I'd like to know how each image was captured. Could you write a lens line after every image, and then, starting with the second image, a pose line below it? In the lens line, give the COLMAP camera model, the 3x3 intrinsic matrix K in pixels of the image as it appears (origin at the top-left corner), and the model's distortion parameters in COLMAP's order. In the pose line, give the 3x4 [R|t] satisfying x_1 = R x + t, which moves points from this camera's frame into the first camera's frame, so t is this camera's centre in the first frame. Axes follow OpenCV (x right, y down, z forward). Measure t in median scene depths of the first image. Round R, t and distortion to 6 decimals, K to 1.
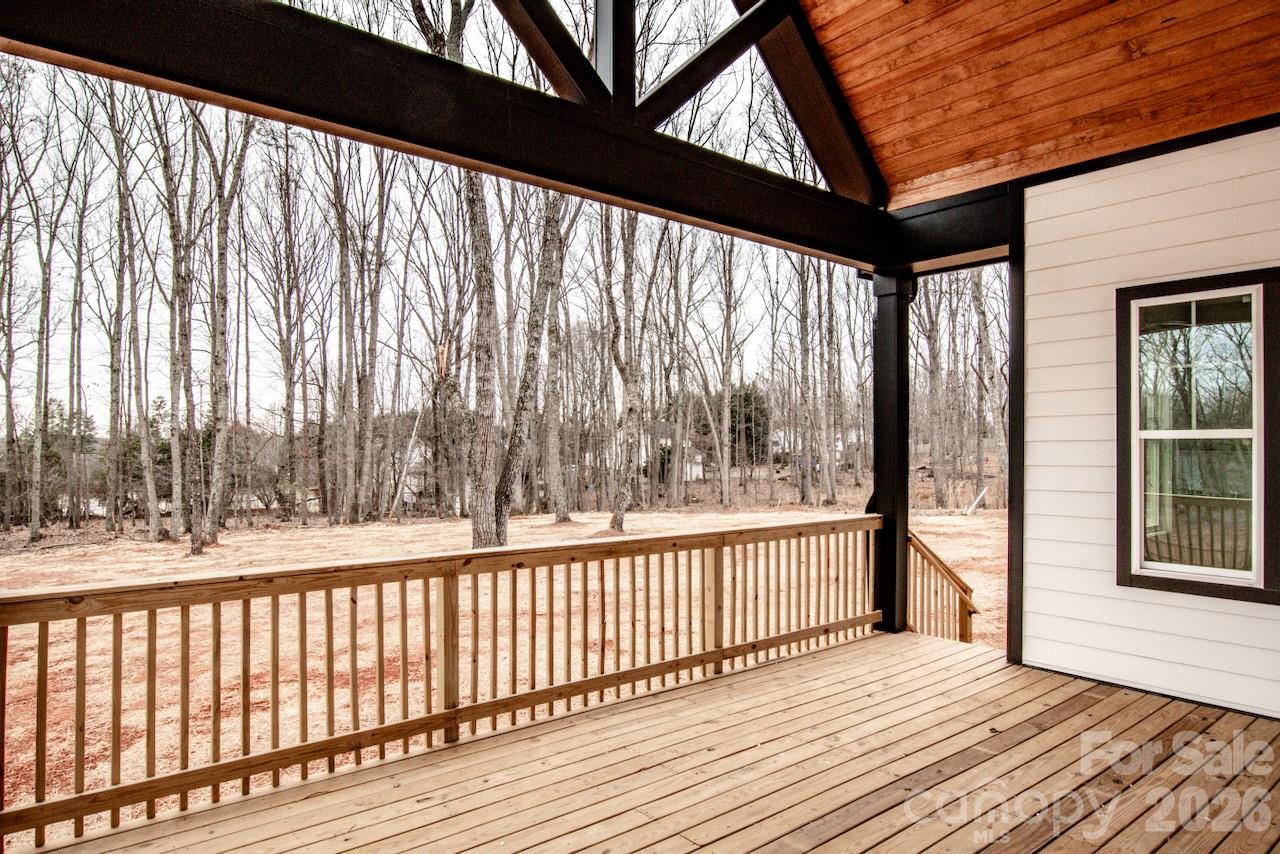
lens RADIAL K [[780.6, 0, 620.0], [0, 780.6, 422.5], [0, 0, 1]] dist [0.001535, 0.000426]
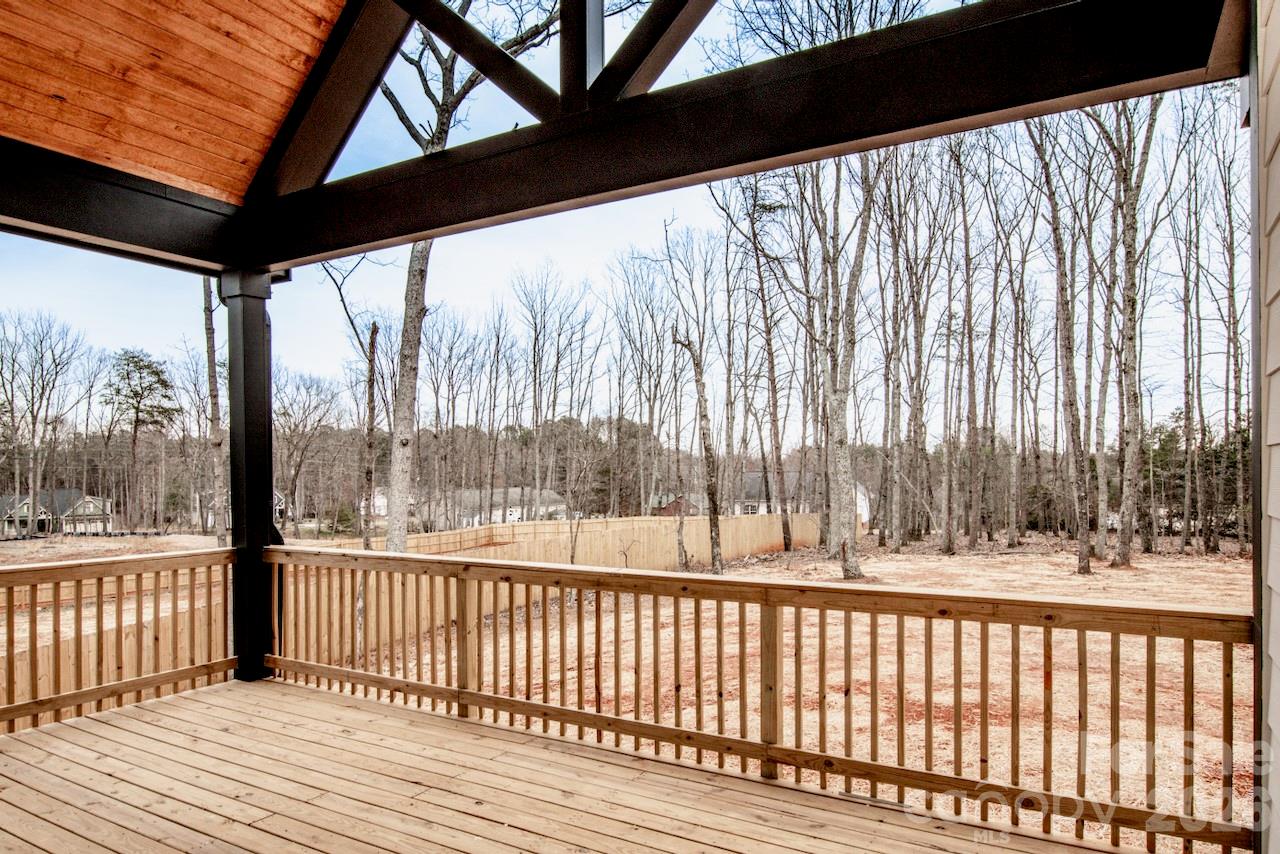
lens RADIAL K [[812.1, 0, 642.4], [0, 812.1, 439.7], [0, 0, 1]] dist [0.001914, 0.000172]
pose [[0.373214, -0.024952, -0.927409, 0.674129], [0.029289, 0.999457, -0.015103, 0.012358], [0.927283, -0.021526, 0.373743, 0.525886]]
